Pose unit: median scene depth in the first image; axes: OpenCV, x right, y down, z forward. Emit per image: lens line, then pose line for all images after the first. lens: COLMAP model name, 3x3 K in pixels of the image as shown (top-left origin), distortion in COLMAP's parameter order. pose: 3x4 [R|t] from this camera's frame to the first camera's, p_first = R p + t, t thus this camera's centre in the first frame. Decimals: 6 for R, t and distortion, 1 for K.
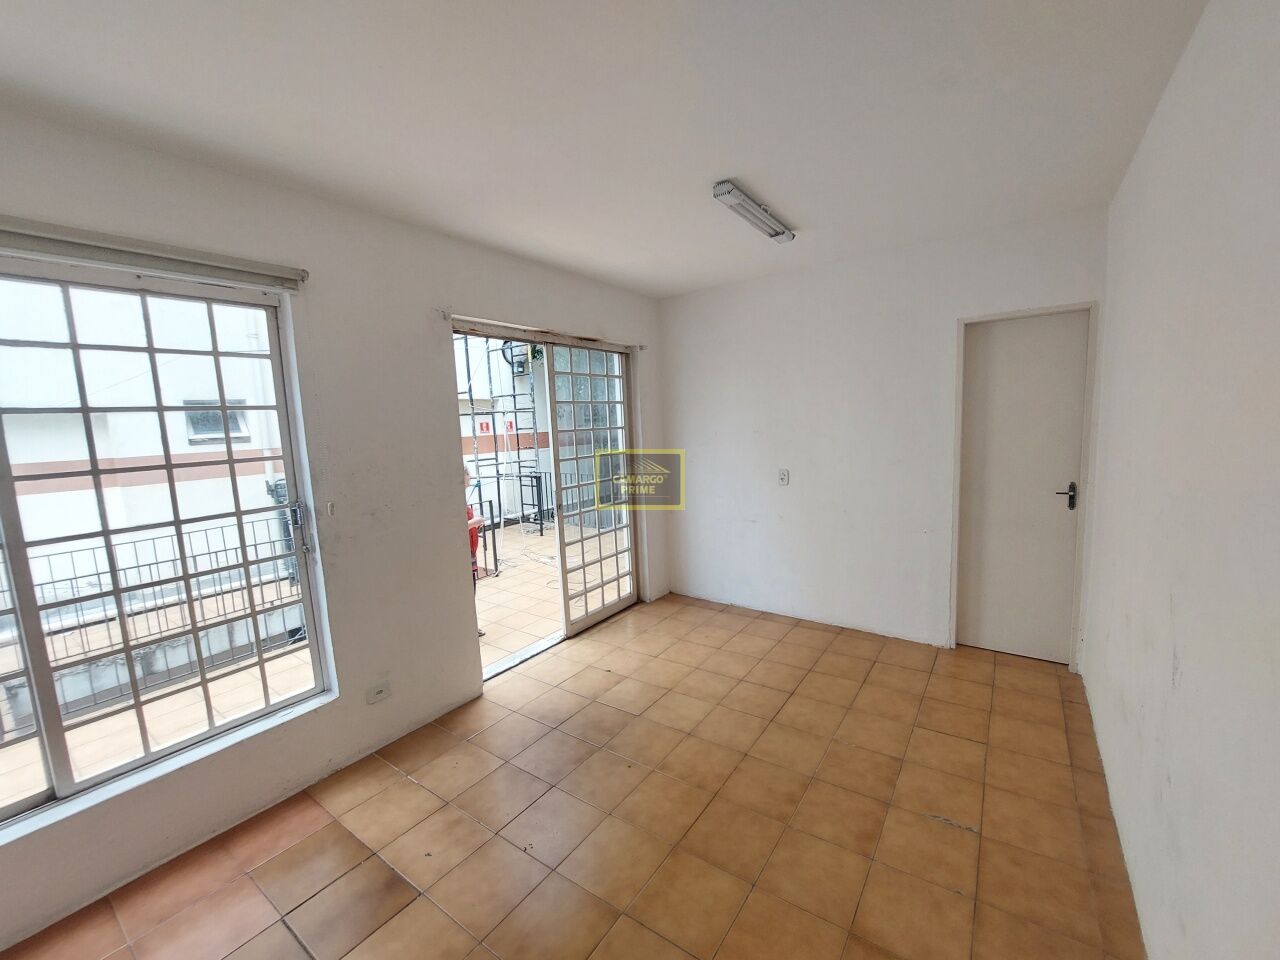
lens RADIAL K [[512.6, 0, 650.8], [0, 512.6, 485.3], [0, 0, 1]] dist [-0.025848, -0.000292]
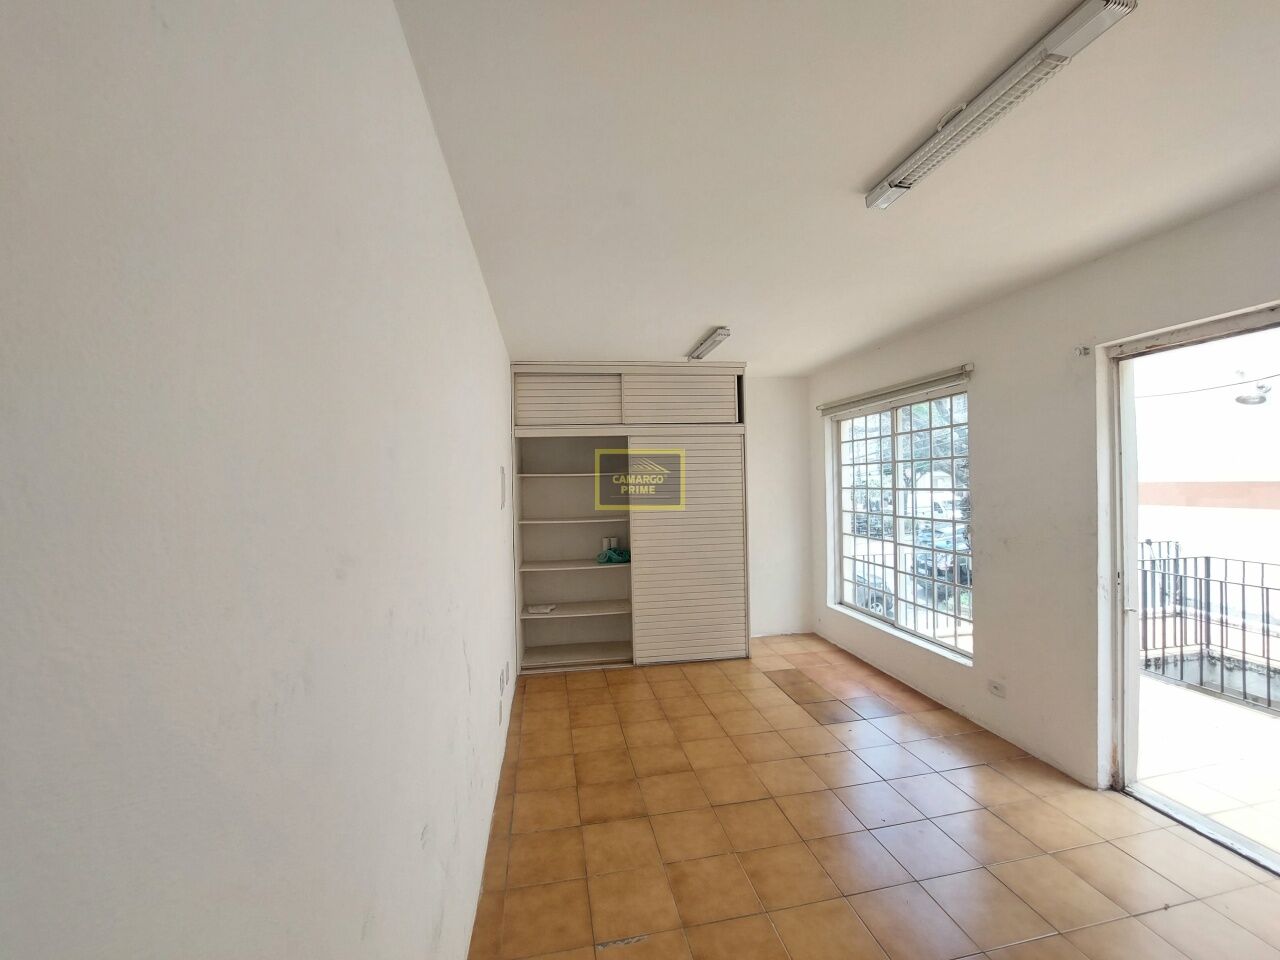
lens RADIAL K [[512.1, 0, 647.6], [0, 512.1, 477.1], [0, 0, 1]] dist [-0.023409, -0.000311]
pose [[-0.690855, 0.052244, -0.721103, 0.939093], [-0.040050, 0.993089, 0.110320, -0.203240], [0.721883, 0.105095, -0.683988, 1.248315]]
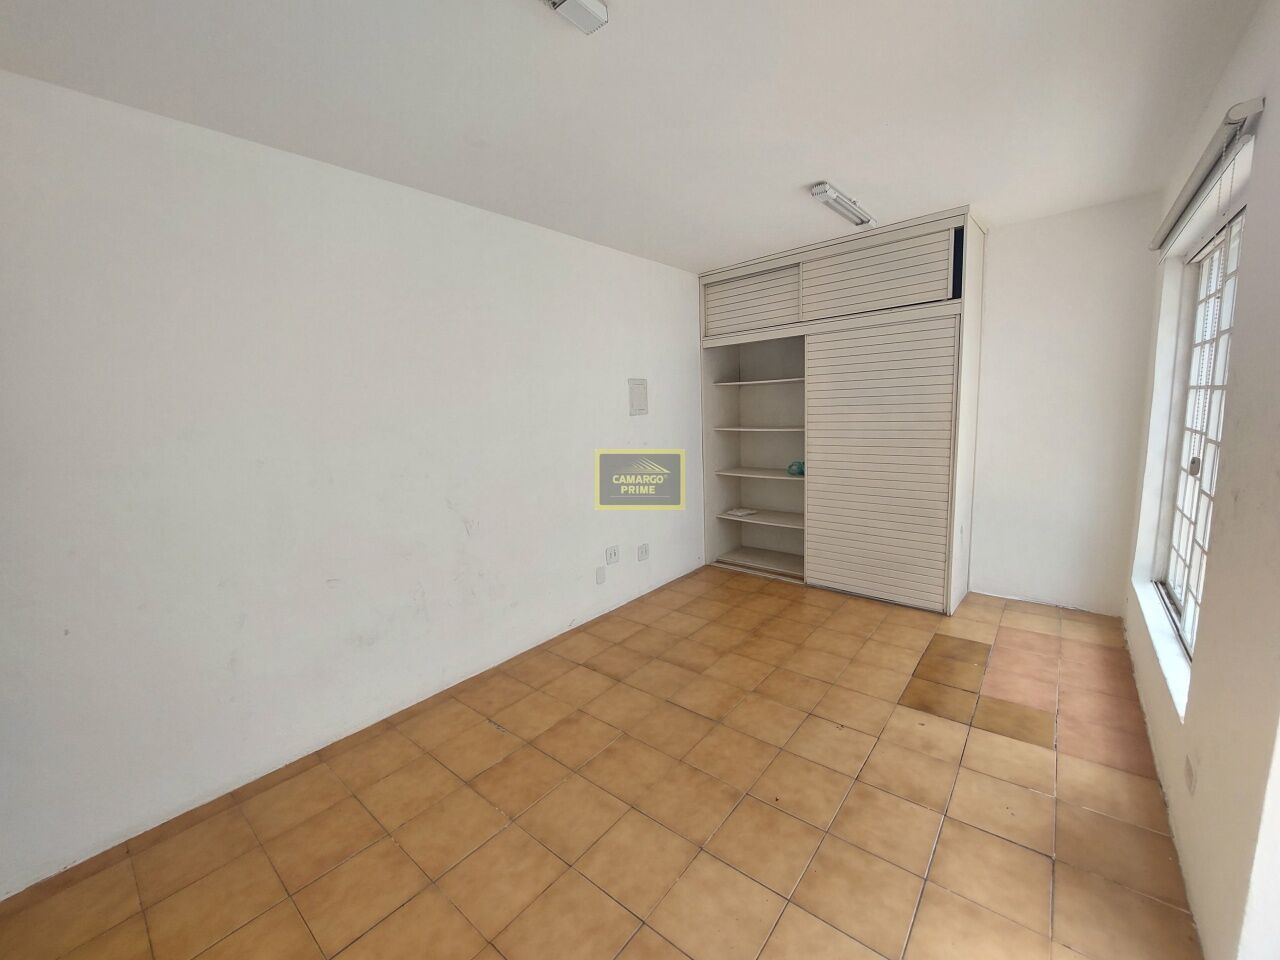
lens RADIAL K [[512.1, 0, 647.6], [0, 512.1, 477.1], [0, 0, 1]] dist [-0.023409, -0.000311]
pose [[-0.993446, 0.074958, 0.086293, 0.054901], [0.095033, 0.961143, 0.259176, -0.178044], [-0.063513, 0.265678, -0.961967, 1.632902]]
